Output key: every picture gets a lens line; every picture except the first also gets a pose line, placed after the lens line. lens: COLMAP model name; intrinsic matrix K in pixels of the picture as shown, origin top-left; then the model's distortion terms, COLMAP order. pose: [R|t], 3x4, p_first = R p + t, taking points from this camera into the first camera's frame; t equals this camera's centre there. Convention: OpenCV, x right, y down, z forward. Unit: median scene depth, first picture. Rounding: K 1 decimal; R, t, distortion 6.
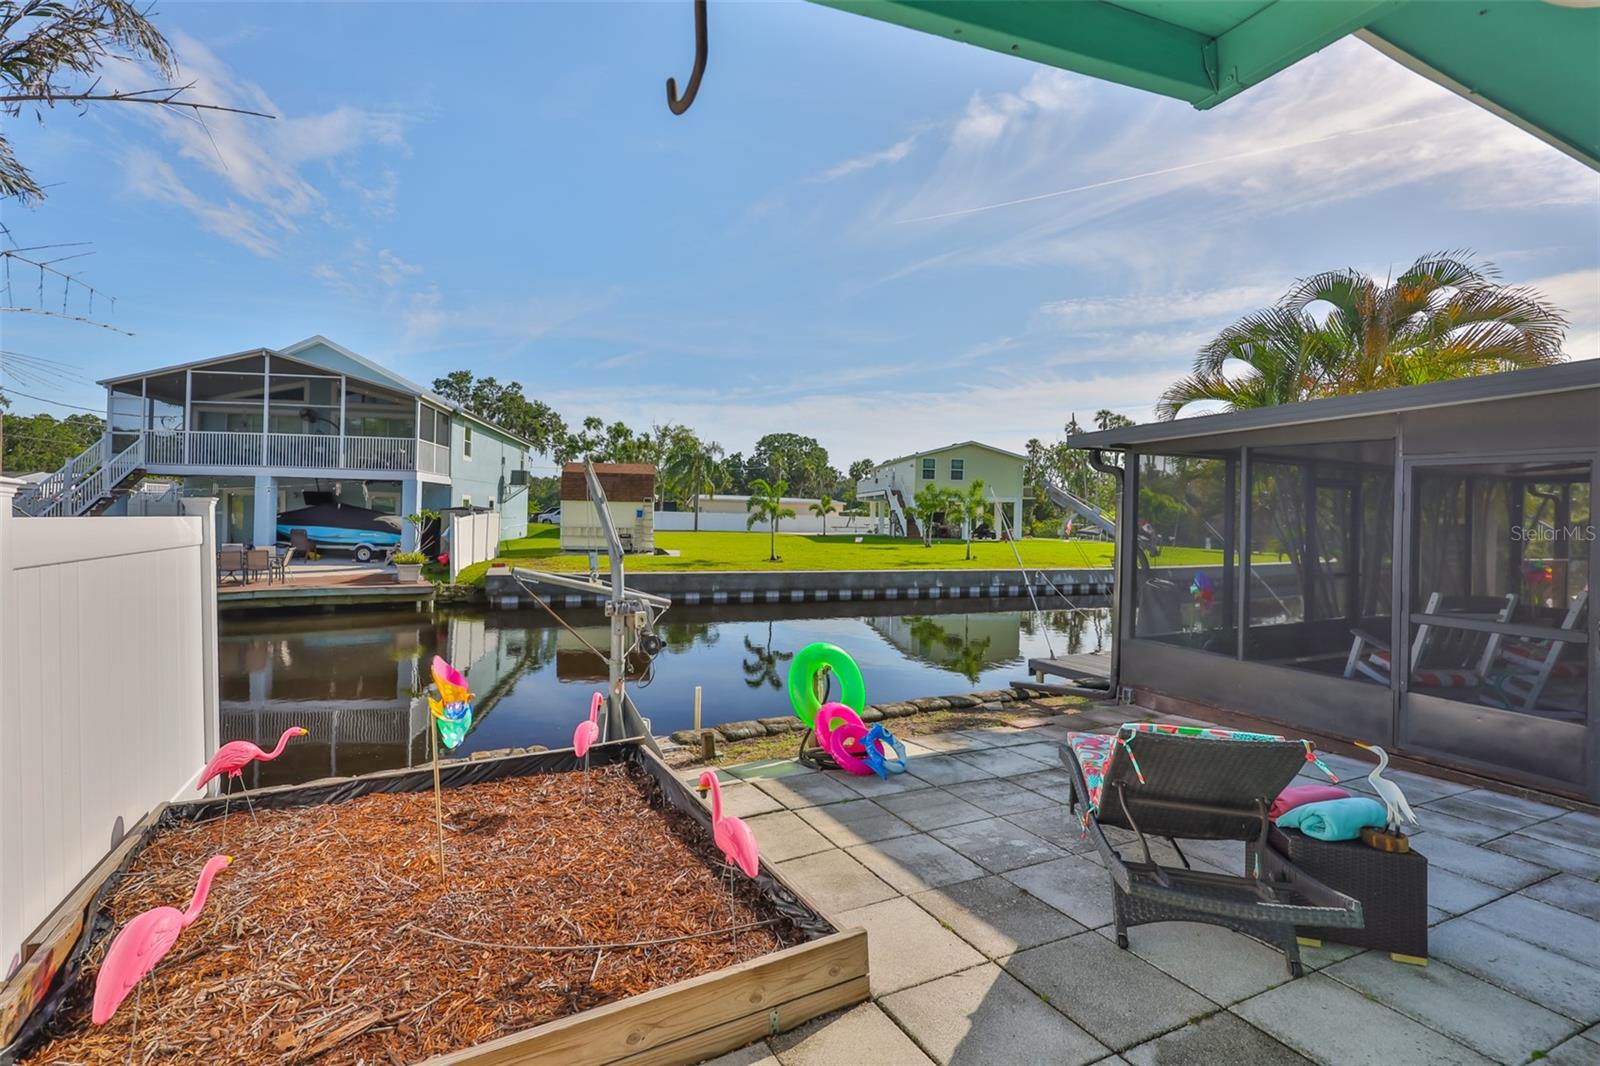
lens RADIAL K [[707.4, 0, 708.9], [0, 707.4, 507.7], [0, 0, 1]] dist [-0.003484, -0.000304]
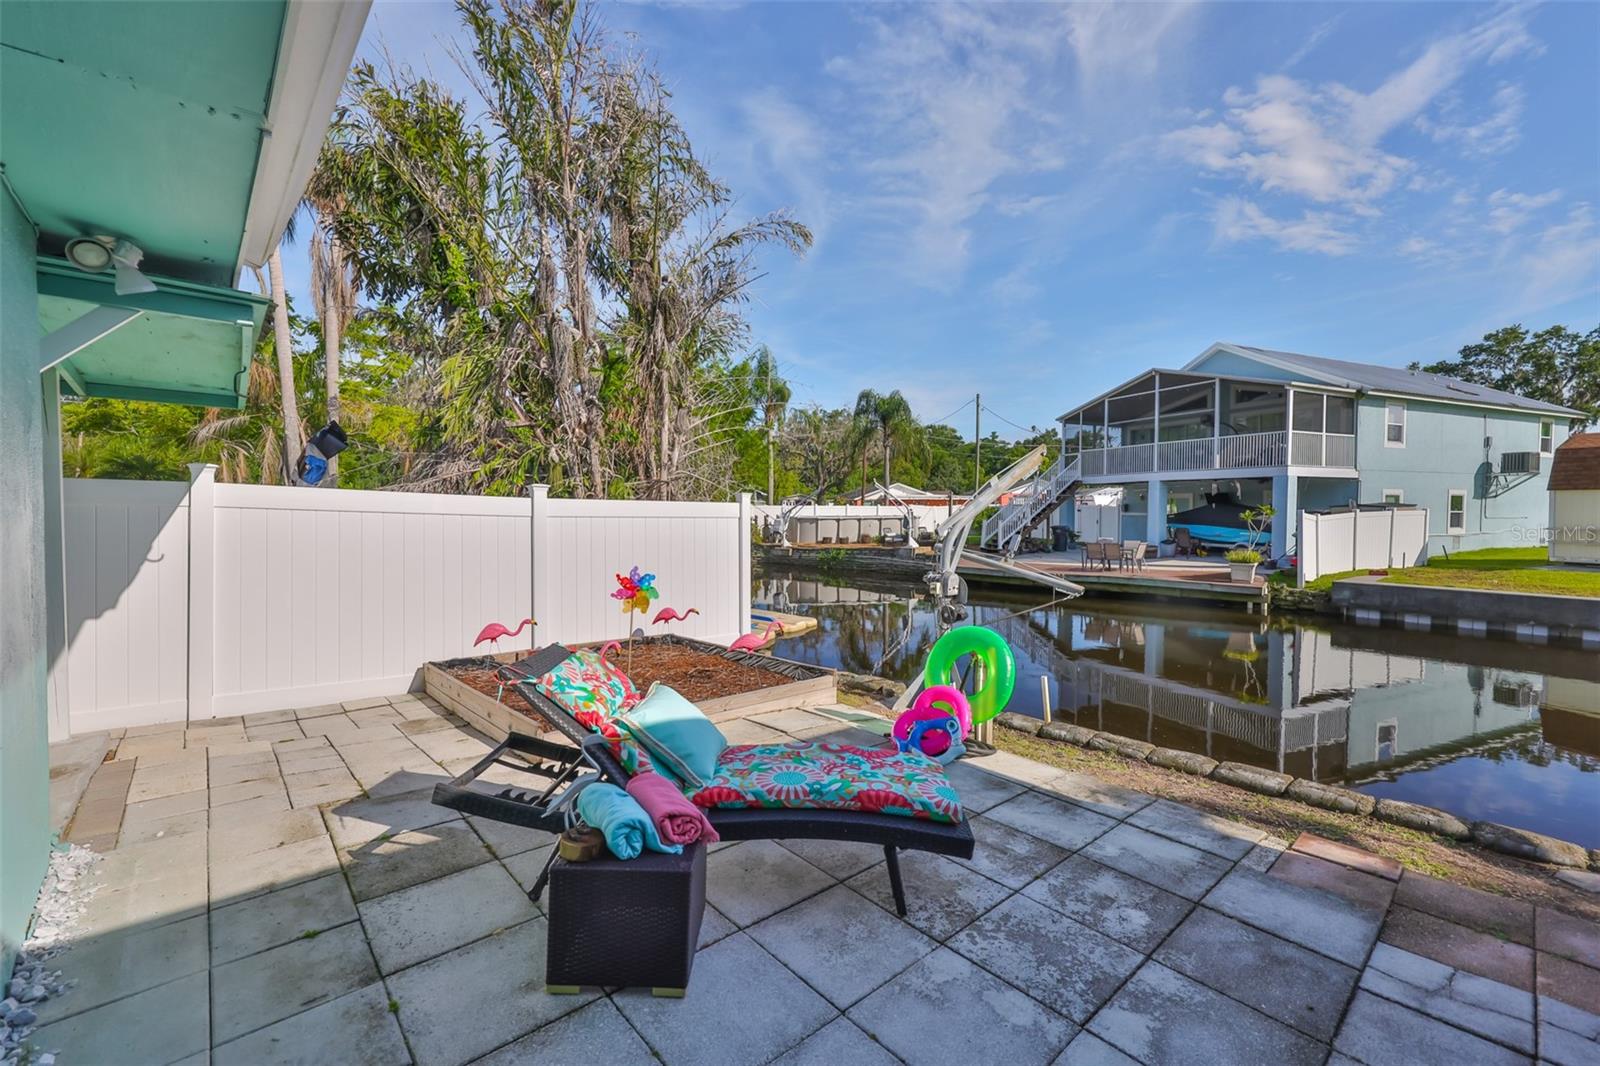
lens RADIAL K [[680.3, 0, 819.1], [0, 680.3, 519.0], [0, 0, 1]] dist [-0.000019, 0.000001]
pose [[0.325930, -0.004181, -0.945385, 0.229980], [0.011094, 0.999938, -0.000597, 0.011802], [0.945329, -0.010294, 0.325957, 0.127628]]
